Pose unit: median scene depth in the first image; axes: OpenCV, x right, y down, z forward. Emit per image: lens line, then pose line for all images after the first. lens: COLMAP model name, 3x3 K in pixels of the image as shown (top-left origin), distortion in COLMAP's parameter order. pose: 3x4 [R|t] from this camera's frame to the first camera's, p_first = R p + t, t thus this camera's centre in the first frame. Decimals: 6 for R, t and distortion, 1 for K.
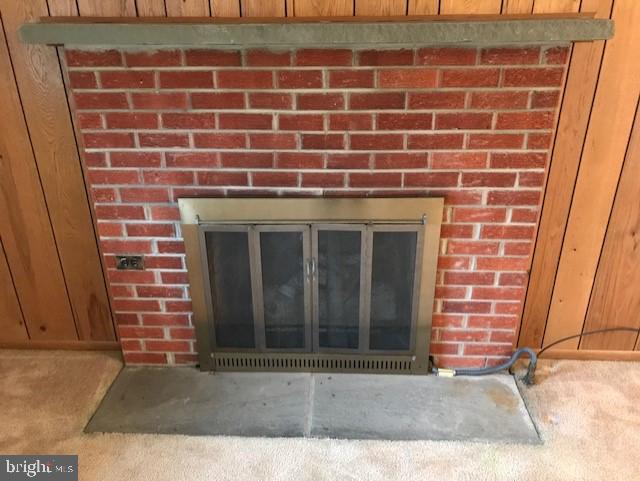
lens RADIAL K [[511.3, 0, 320.0], [0, 511.3, 240.5], [0, 0, 1]] dist [0.006494, 0.004527]
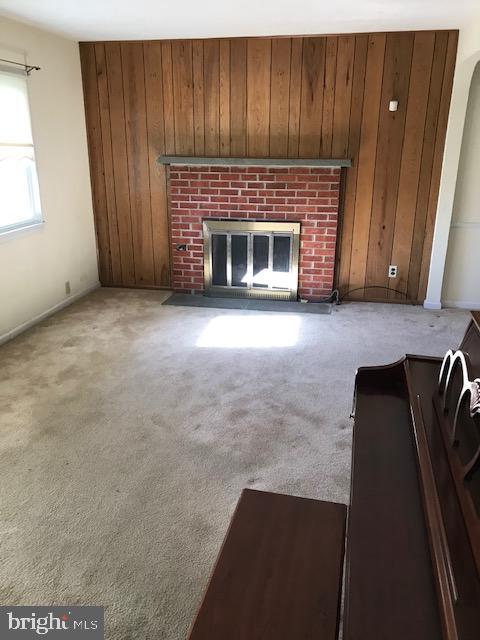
lens RADIAL K [[511.3, 0, 240.0], [0, 511.3, 320.0], [0, 0, 1]] dist [0.006494, 0.004527]
pose [[0.981989, 0.074578, -0.173597, 0.430963], [-0.088715, 0.993218, -0.075145, 0.636788], [0.166815, 0.089192, 0.981946, -1.596597]]
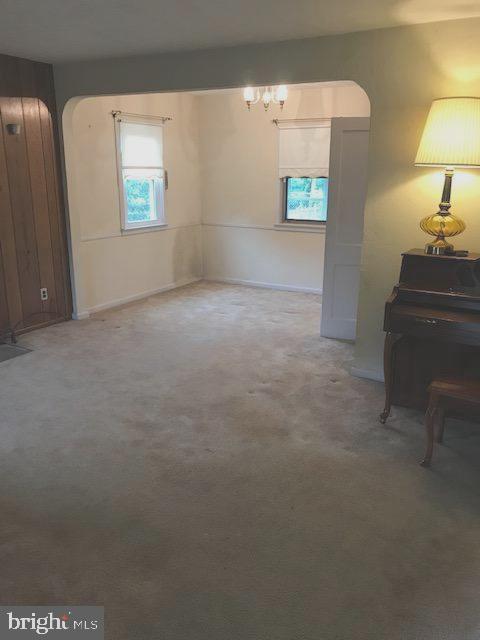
lens RADIAL K [[511.3, 0, 240.0], [0, 511.3, 320.0], [0, 0, 1]] dist [0.006494, 0.004527]
pose [[0.458752, -0.235182, 0.856876, -1.112343], [0.352805, 0.933276, 0.067267, 0.423291], [-0.815521, 0.271451, 0.511116, -1.038418]]
